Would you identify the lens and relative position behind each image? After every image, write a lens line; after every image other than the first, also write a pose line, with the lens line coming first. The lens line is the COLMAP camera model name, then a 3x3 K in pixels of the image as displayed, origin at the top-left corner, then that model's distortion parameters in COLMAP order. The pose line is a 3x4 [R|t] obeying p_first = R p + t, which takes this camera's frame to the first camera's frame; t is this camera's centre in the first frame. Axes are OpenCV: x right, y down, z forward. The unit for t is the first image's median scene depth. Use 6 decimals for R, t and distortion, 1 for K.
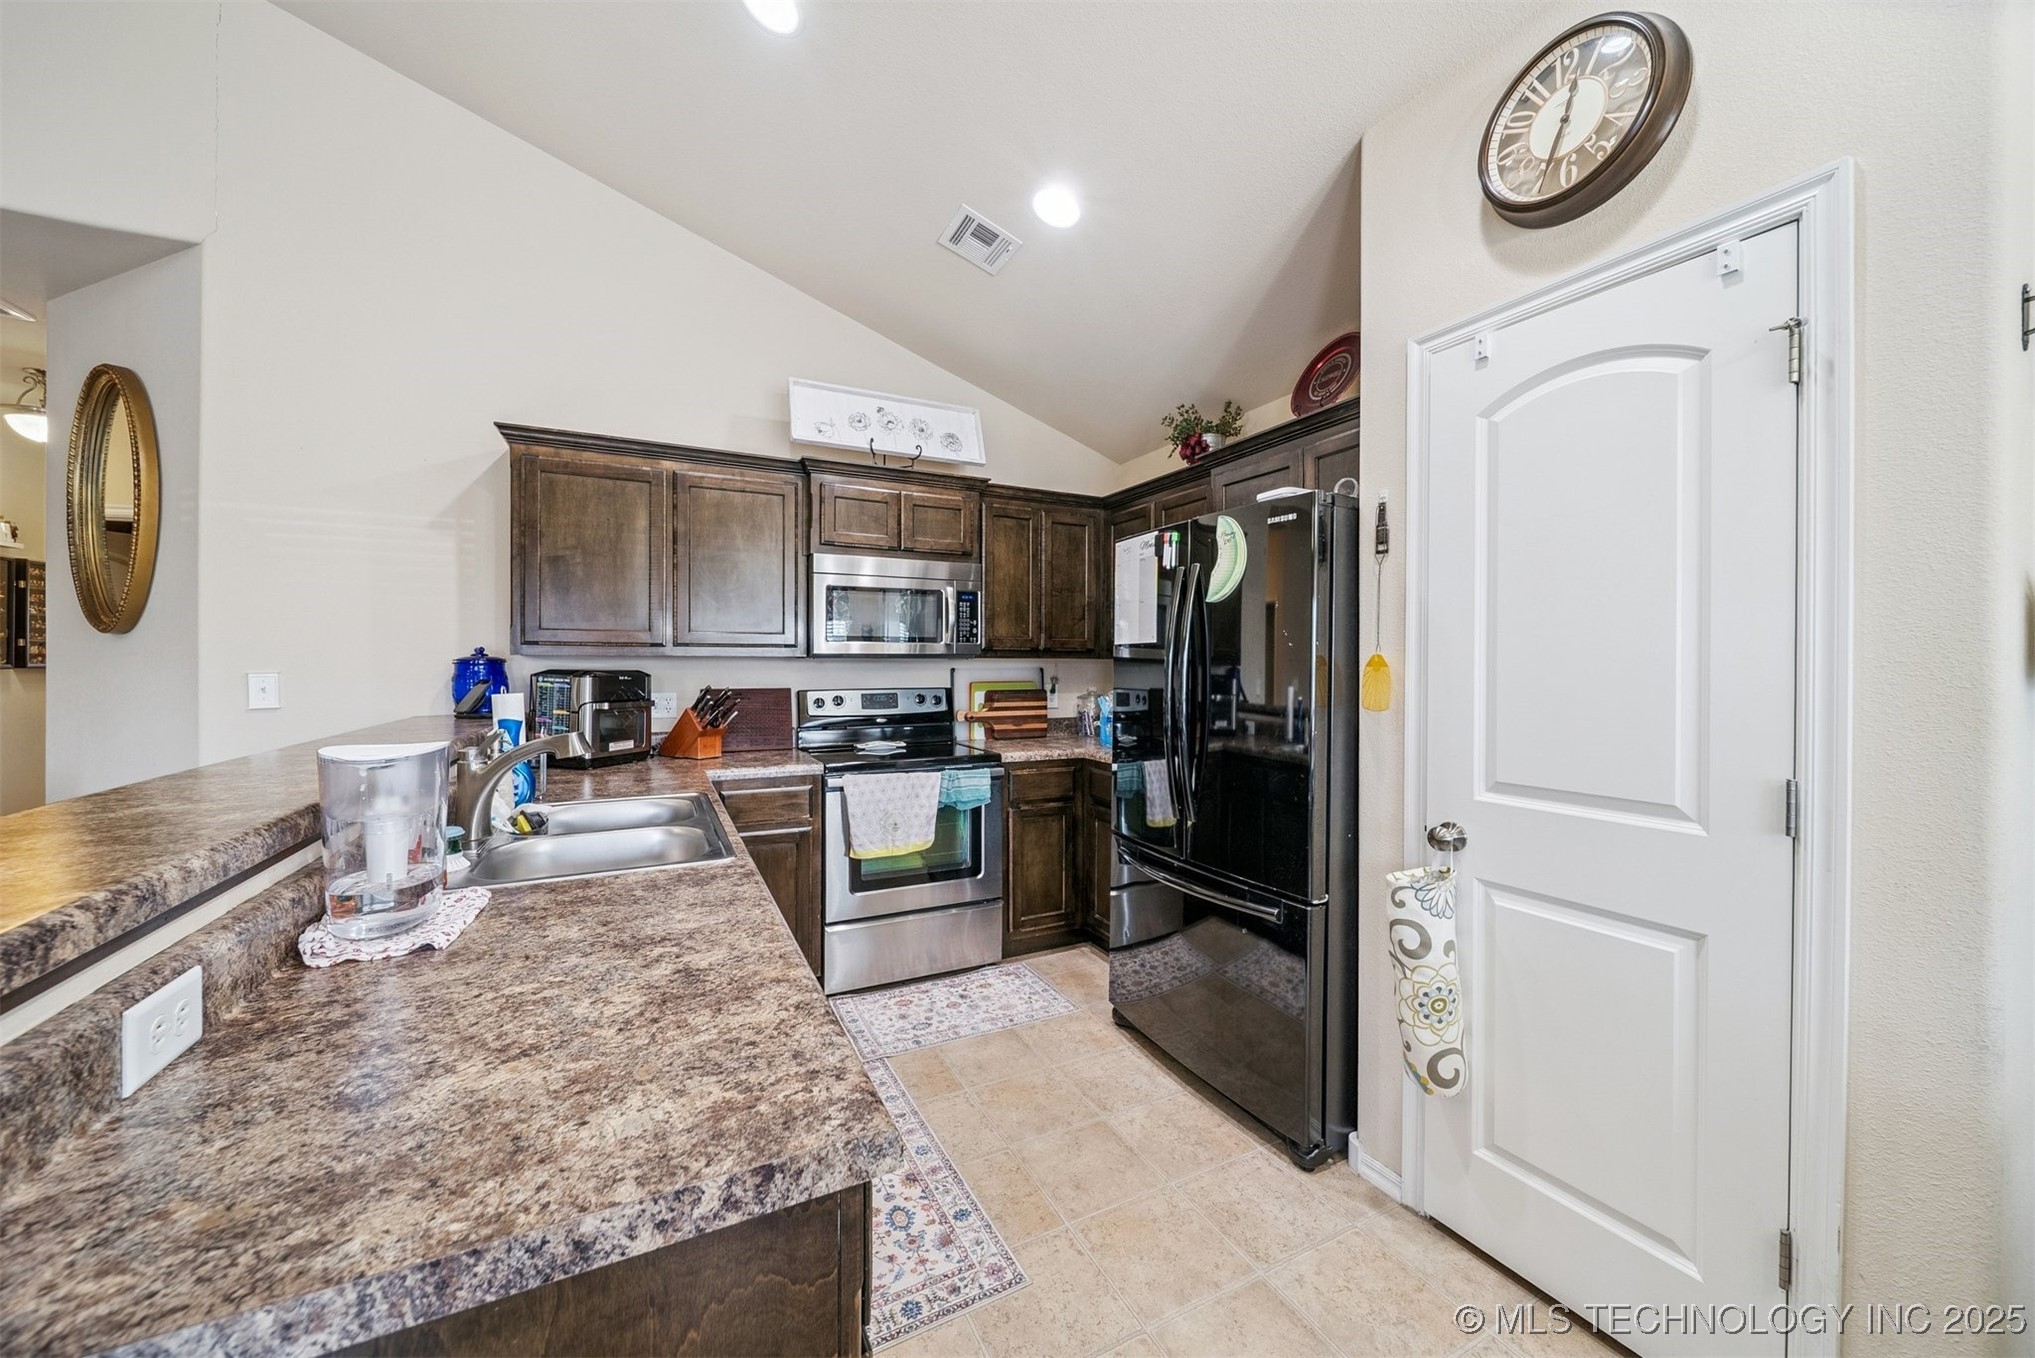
lens RADIAL K [[726.0, 0, 1022.1], [0, 726.0, 666.7], [0, 0, 1]] dist [-0.001506, -0.000104]
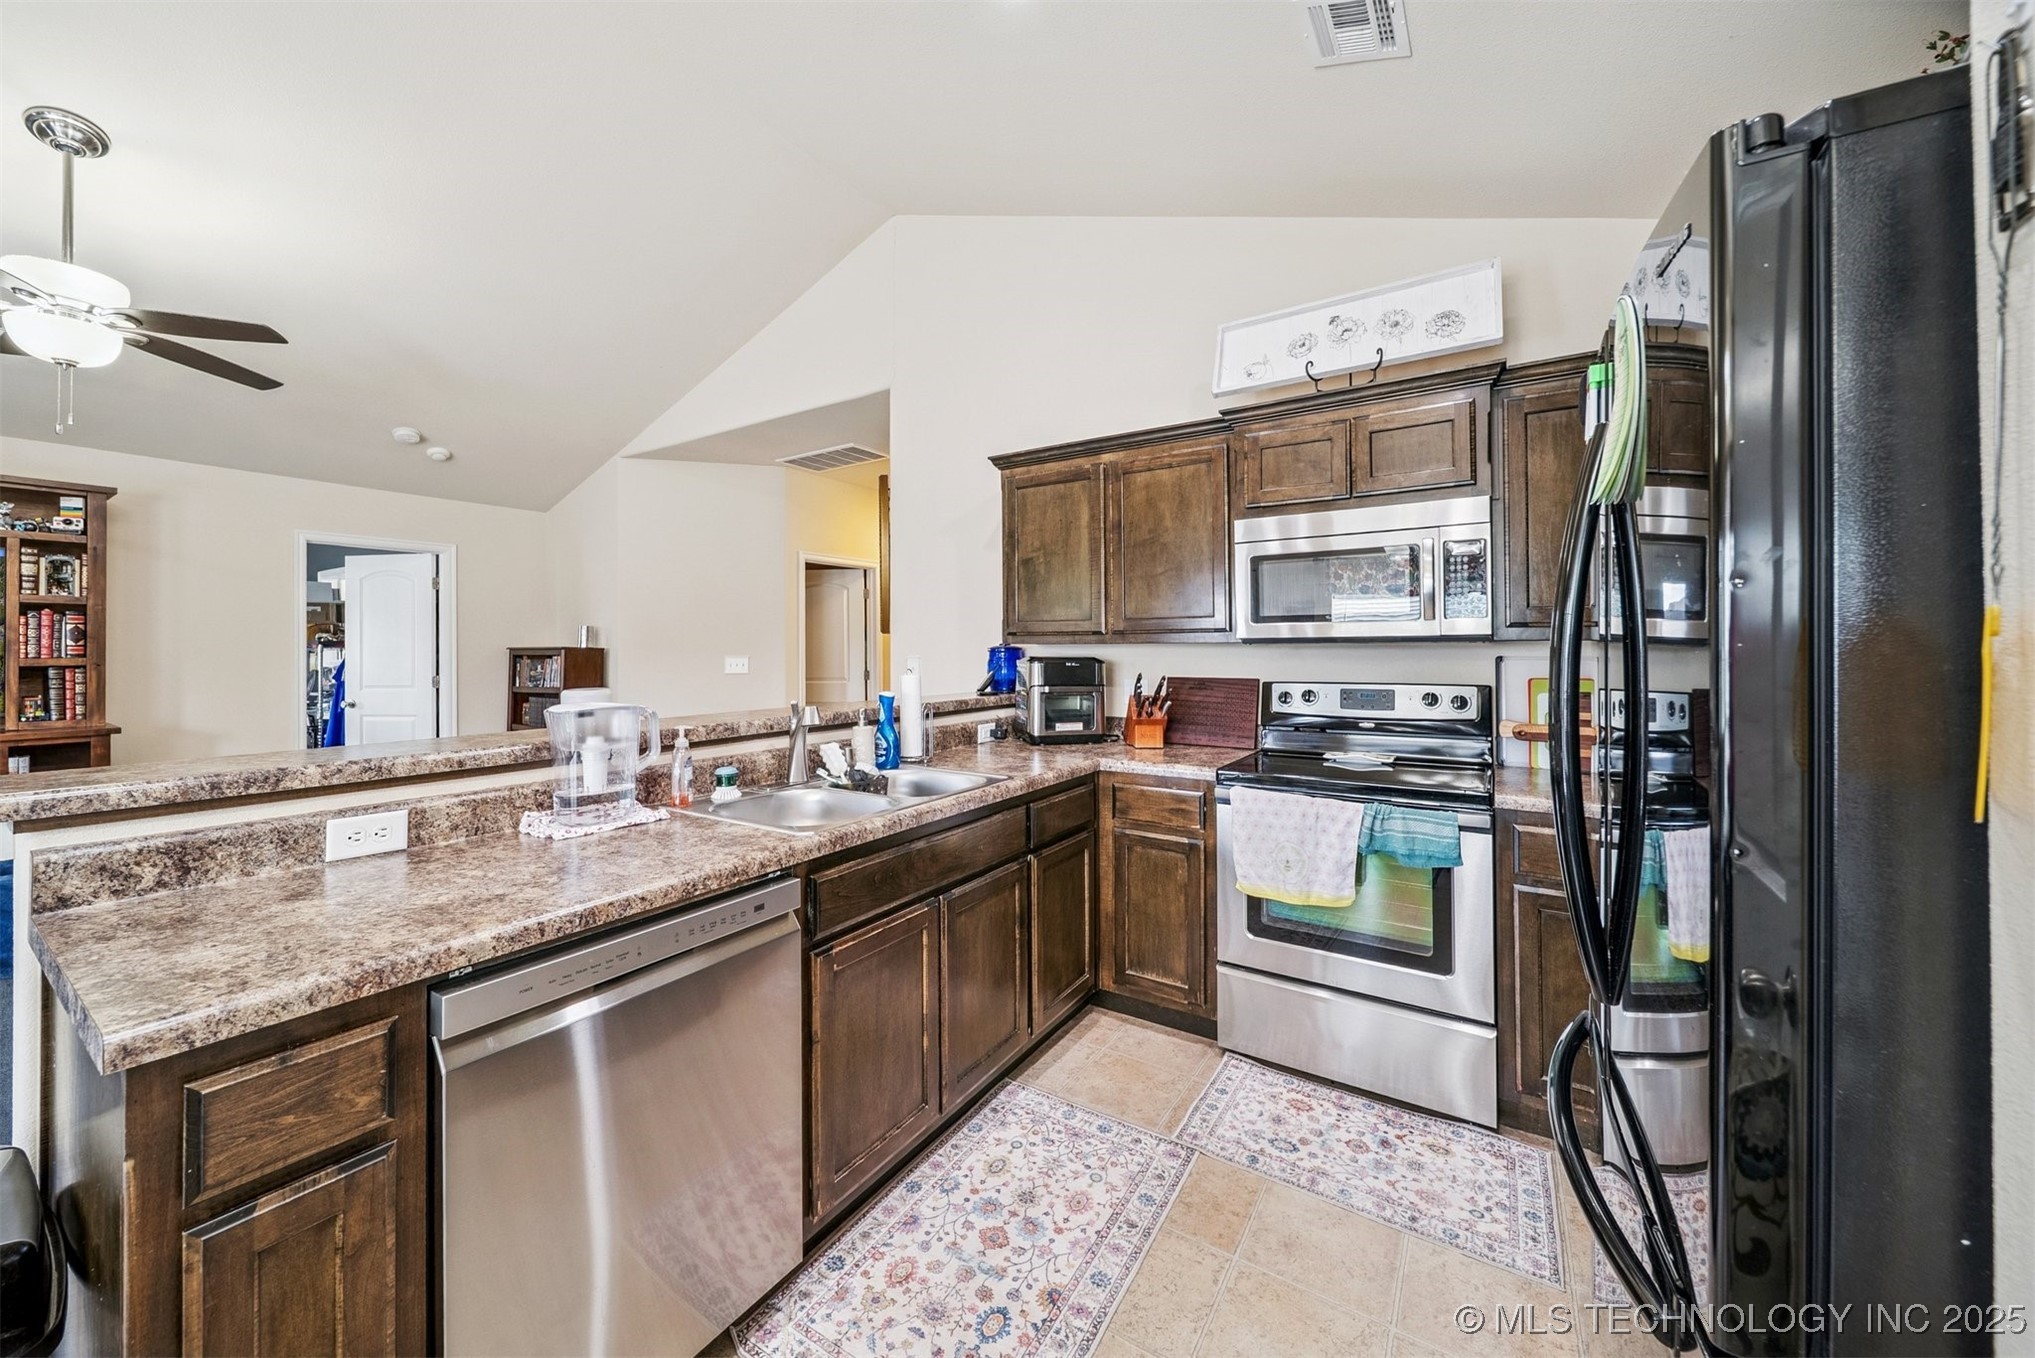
lens RADIAL K [[742.4, 0, 1015.5], [0, 742.4, 643.6], [0, 0, 1]] dist [-0.001760, -0.000174]
pose [[0.503223, -0.011894, -0.864075, 0.354618], [-0.000178, 0.999904, -0.013867, 0.000186], [0.864156, 0.007132, 0.503173, 0.362793]]
